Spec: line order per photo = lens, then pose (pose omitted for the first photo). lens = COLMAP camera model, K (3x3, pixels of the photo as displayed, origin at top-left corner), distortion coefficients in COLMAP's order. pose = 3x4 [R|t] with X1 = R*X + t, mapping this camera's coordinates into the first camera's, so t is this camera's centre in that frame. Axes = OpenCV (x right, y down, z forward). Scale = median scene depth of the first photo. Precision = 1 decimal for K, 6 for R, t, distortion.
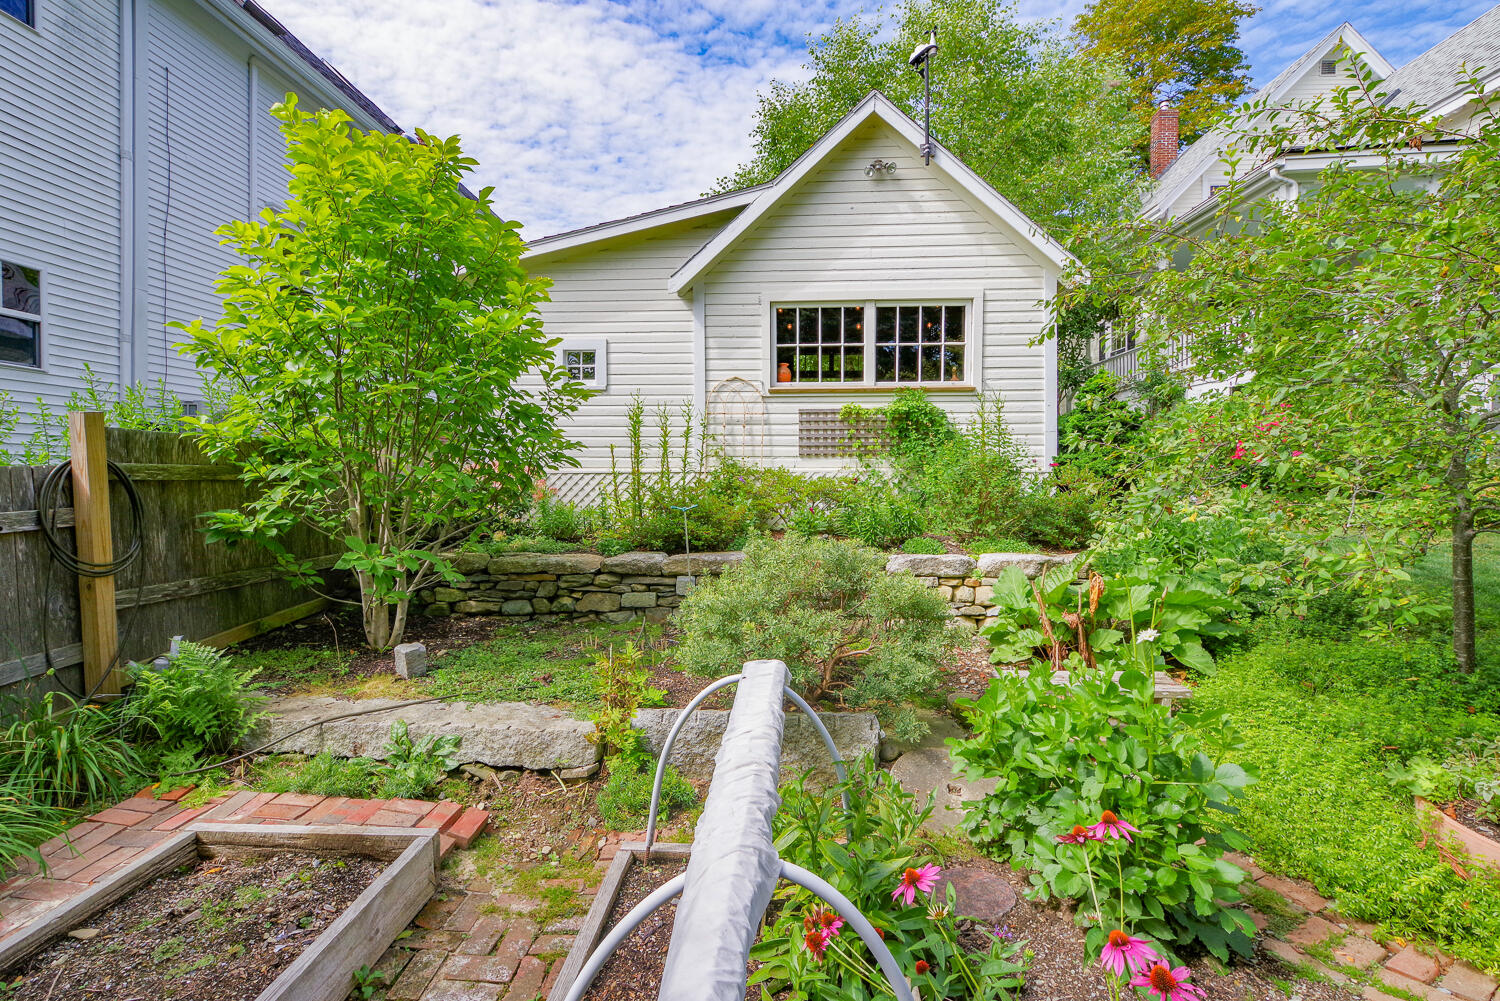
lens RADIAL K [[661.8, 0, 750.0], [0, 661.8, 500.5], [0, 0, 1]] dist [-0.001064, 0.000398]
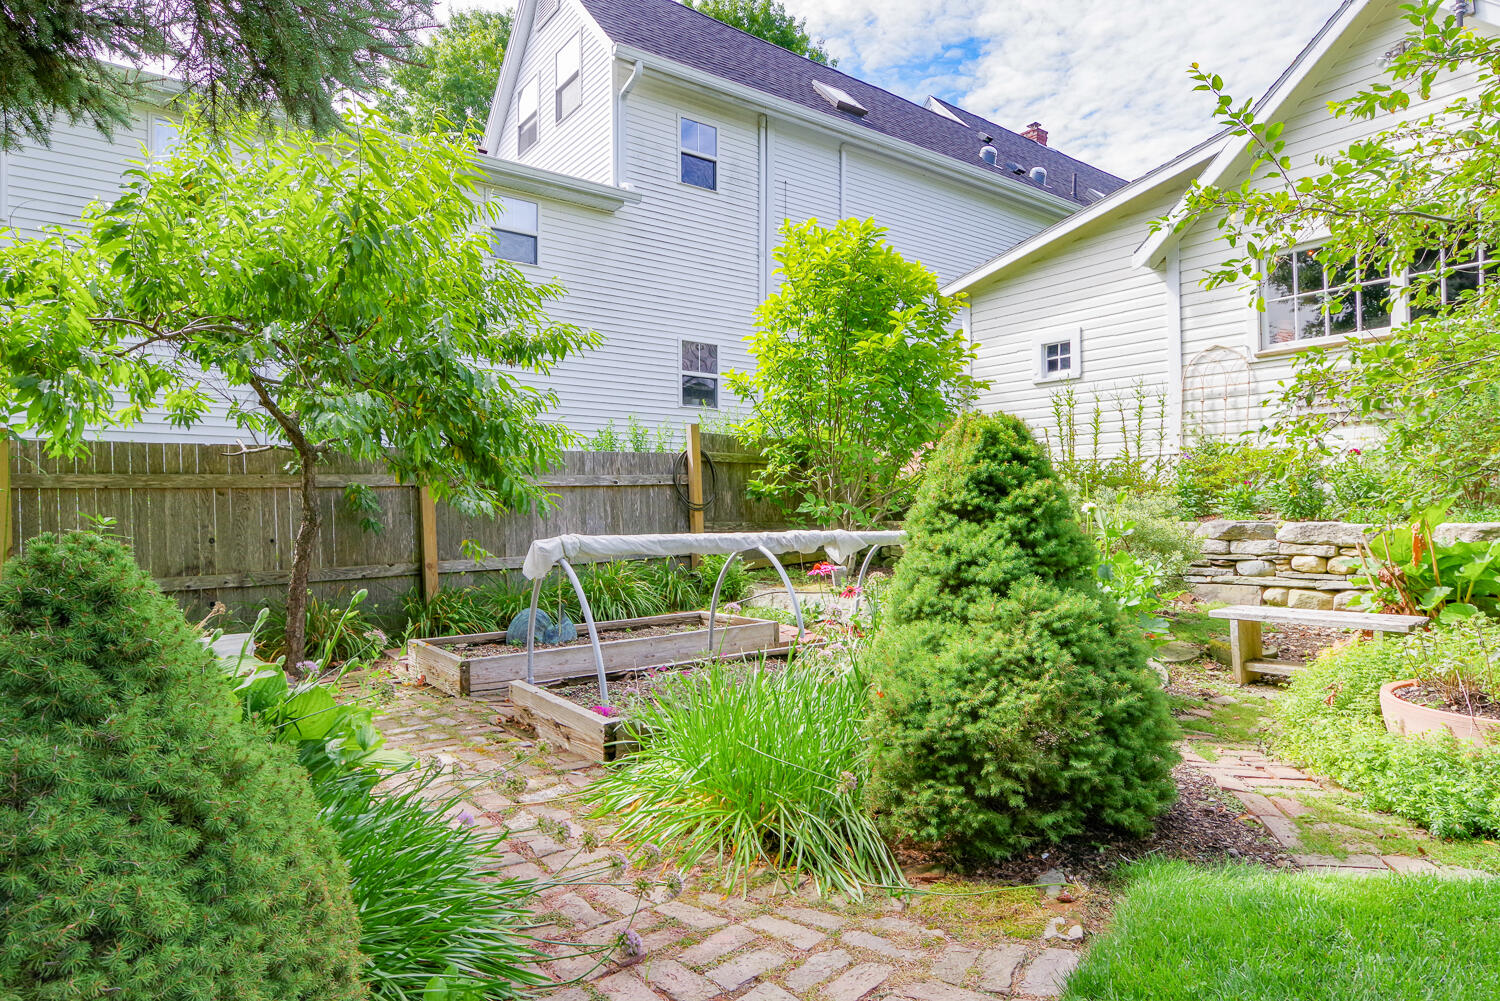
lens RADIAL K [[815.2, 0, 750.0], [0, 815.2, 500.5], [0, 0, 1]] dist [0.001593, 0.000160]
pose [[0.671219, -0.010195, -0.741189, 0.378517], [-0.017563, 0.999406, -0.029652, 0.067697], [0.741051, 0.032920, 0.670641, -0.202106]]
